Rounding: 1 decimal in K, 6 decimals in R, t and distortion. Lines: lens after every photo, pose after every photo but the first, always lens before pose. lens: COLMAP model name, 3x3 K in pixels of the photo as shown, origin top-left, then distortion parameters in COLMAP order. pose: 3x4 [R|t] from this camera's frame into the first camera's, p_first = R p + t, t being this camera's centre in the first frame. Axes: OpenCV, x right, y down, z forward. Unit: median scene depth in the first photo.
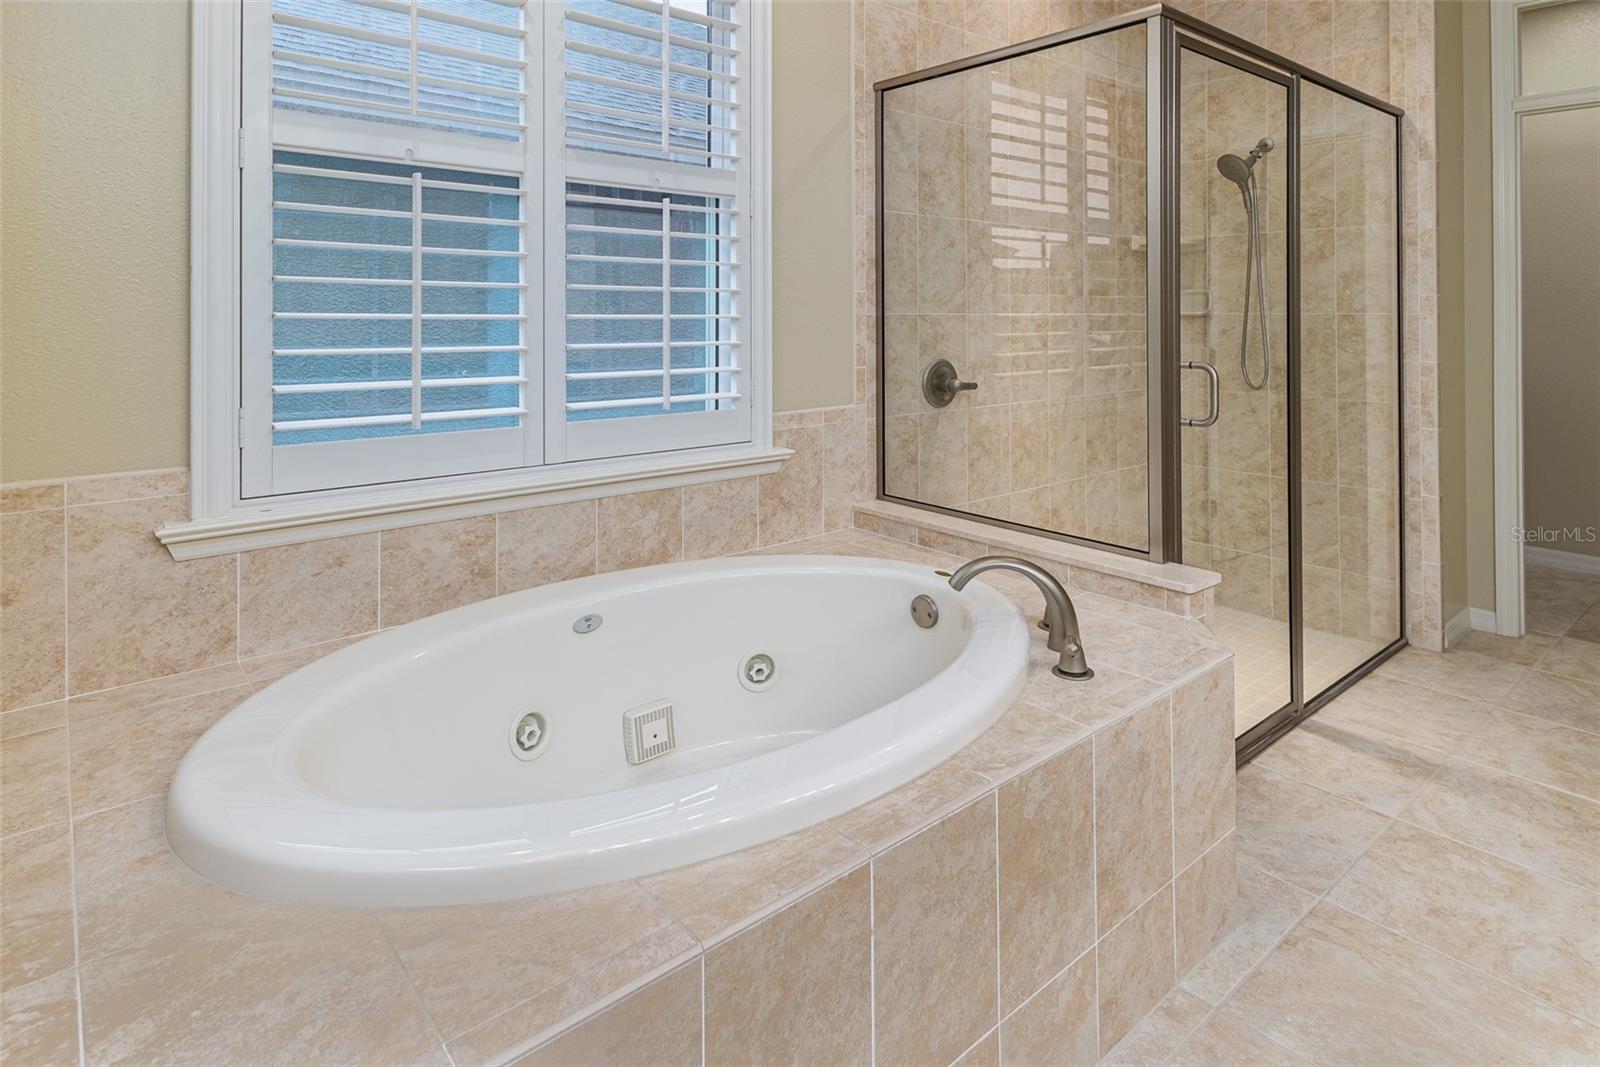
lens RADIAL K [[829.6, 0, 799.3], [0, 829.6, 310.6], [0, 0, 1]] dist [-0.000218, -0.000395]
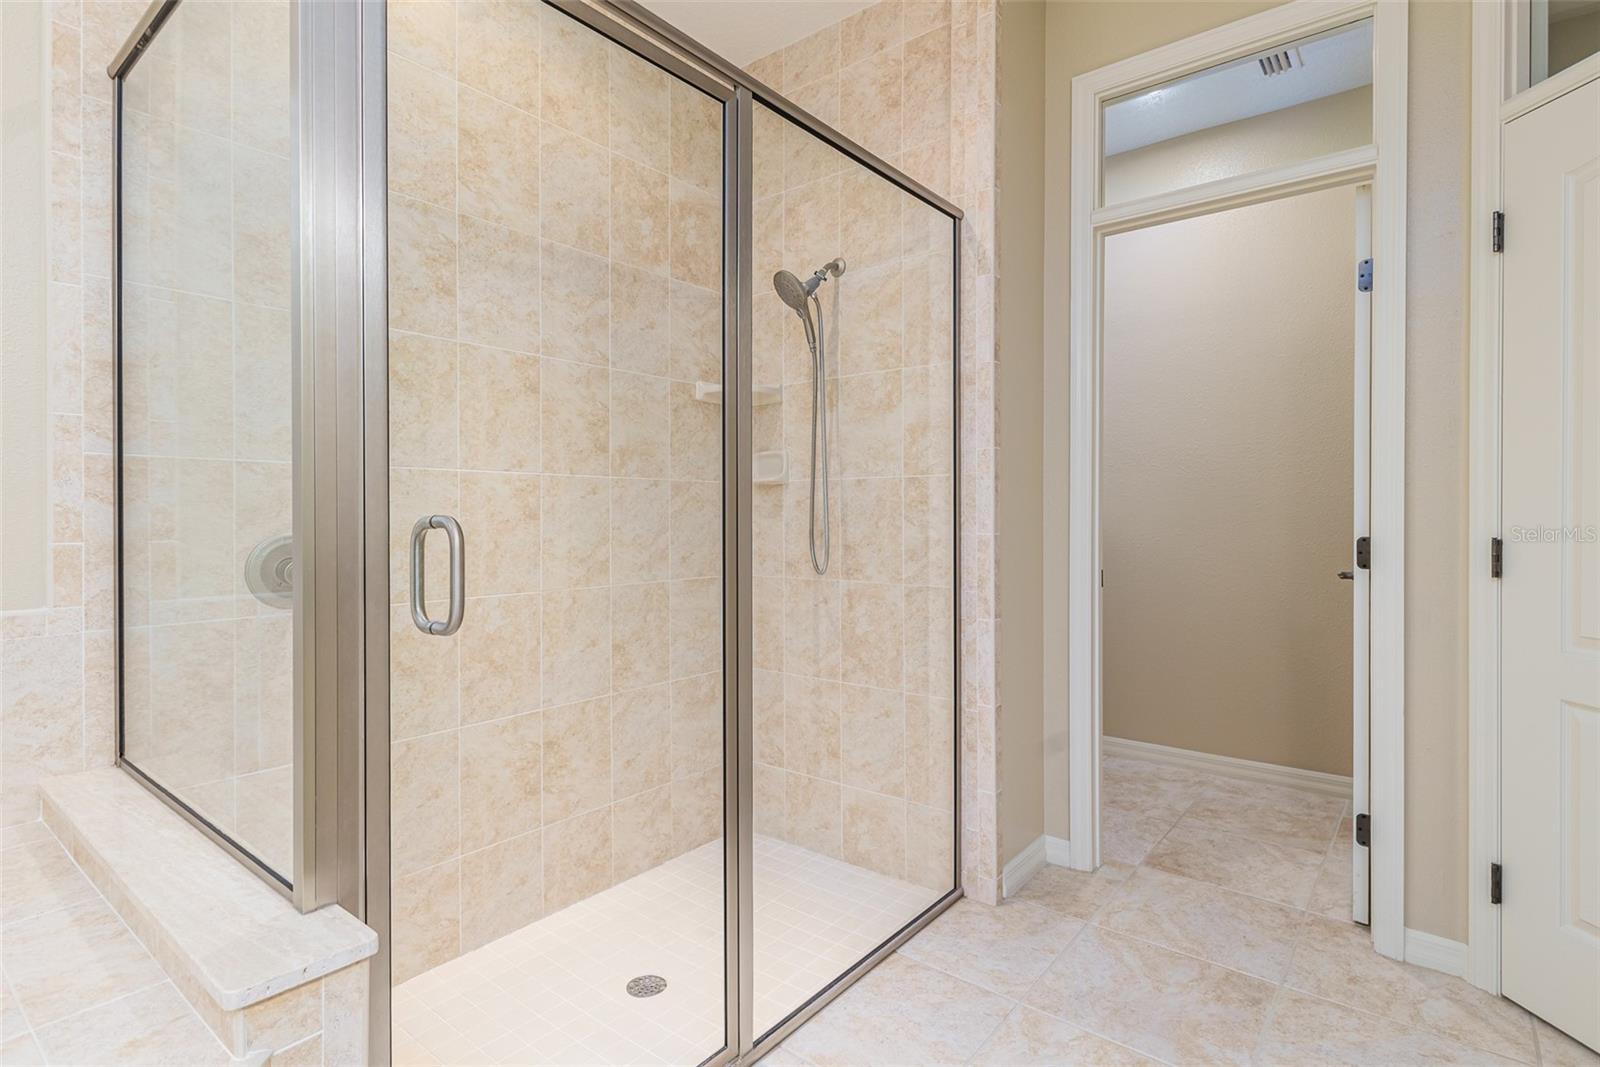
lens RADIAL K [[793.6, 0, 801.8], [0, 793.6, 519.3], [0, 0, 1]] dist [0.009402, -0.001755]
pose [[0.973403, 0.000617, 0.229100, 0.407879], [-0.002814, 0.999953, 0.009261, 0.040526], [-0.229084, -0.009660, 0.973359, 0.304265]]
